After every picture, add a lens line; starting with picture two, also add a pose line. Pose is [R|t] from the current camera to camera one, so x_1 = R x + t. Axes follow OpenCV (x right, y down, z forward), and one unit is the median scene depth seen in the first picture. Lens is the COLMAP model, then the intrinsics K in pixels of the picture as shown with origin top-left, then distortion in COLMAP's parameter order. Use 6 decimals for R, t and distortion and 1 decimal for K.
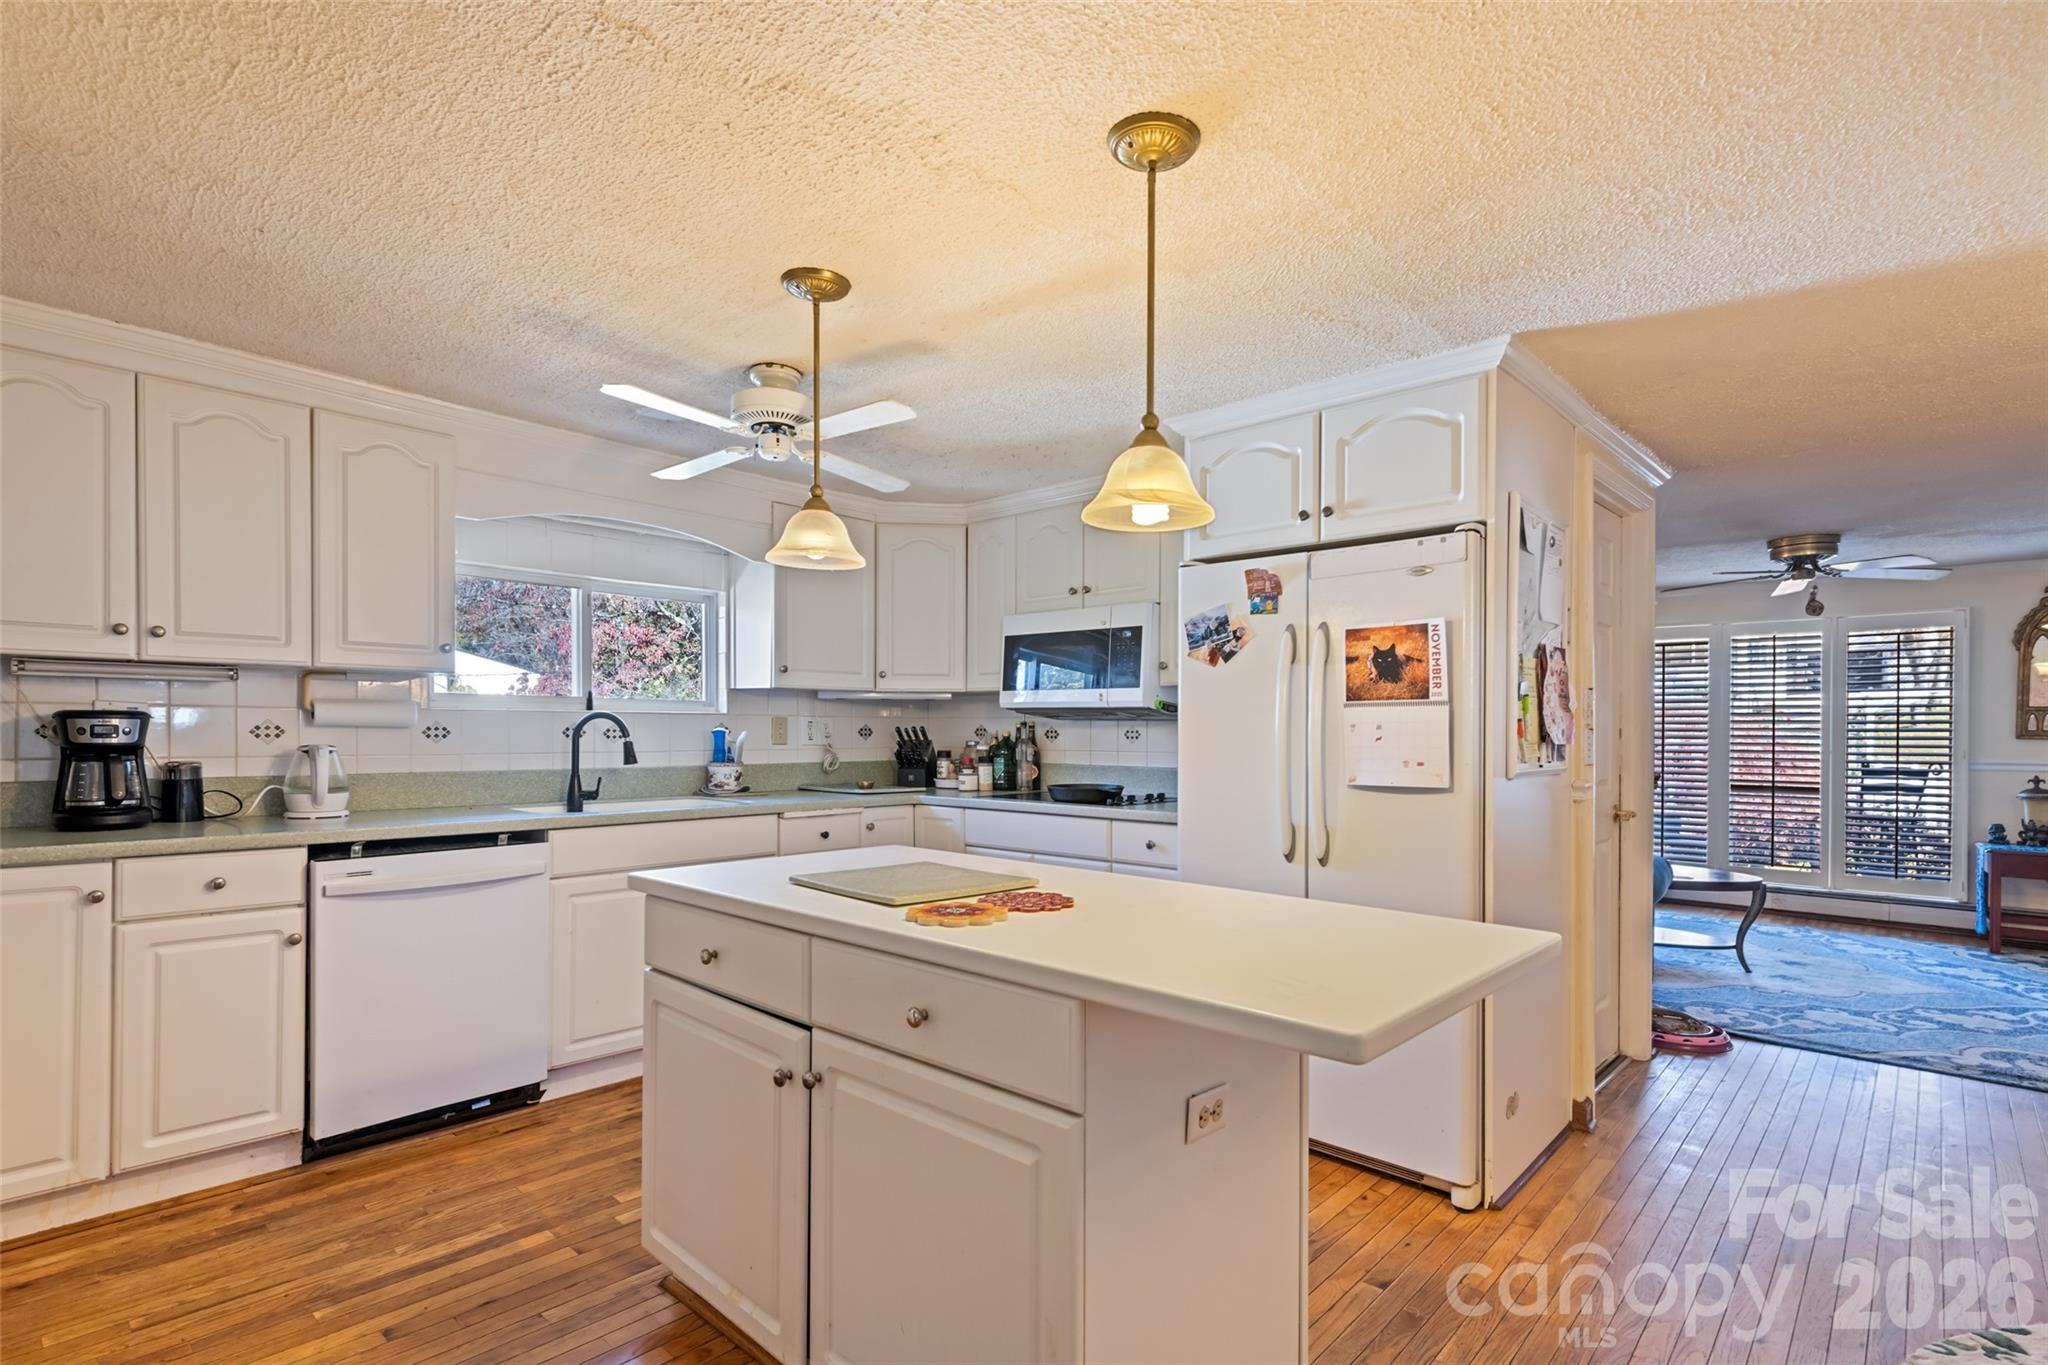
lens RADIAL K [[993.5, 0, 1026.1], [0, 993.5, 732.1], [0, 0, 1]] dist [0.000601, 0.000066]
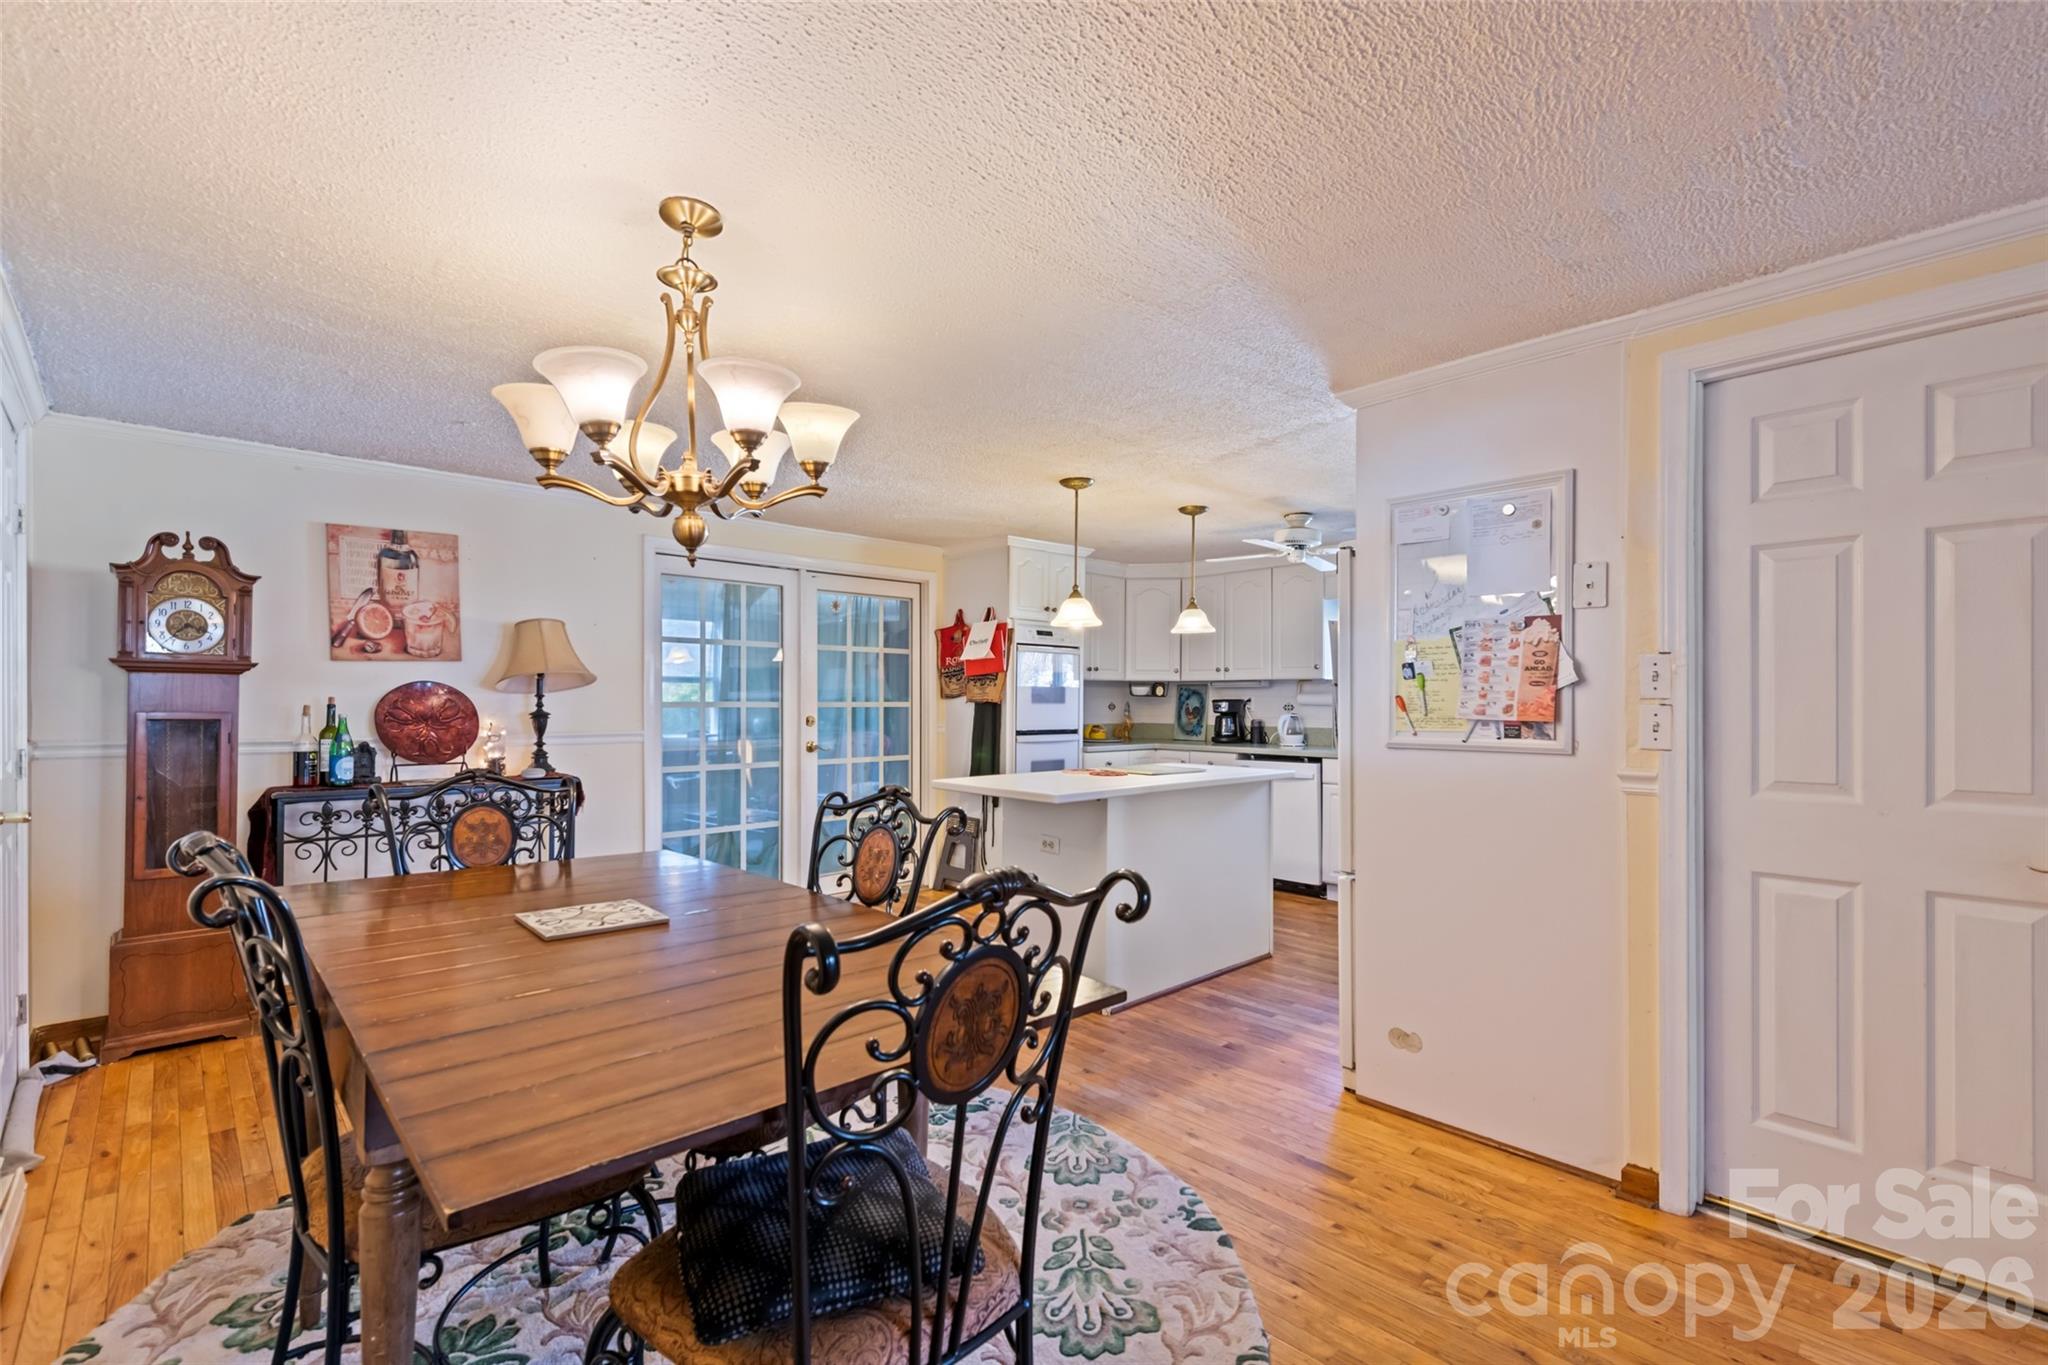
lens RADIAL K [[909.9, 0, 1030.4], [0, 909.9, 644.9], [0, 0, 1]] dist [0.015142, 0.000010]
pose [[-0.078872, -0.069488, -0.994460, 1.892413], [0.000010, 0.997568, -0.069706, 0.005376], [0.996885, -0.005508, -0.078680, 0.789911]]
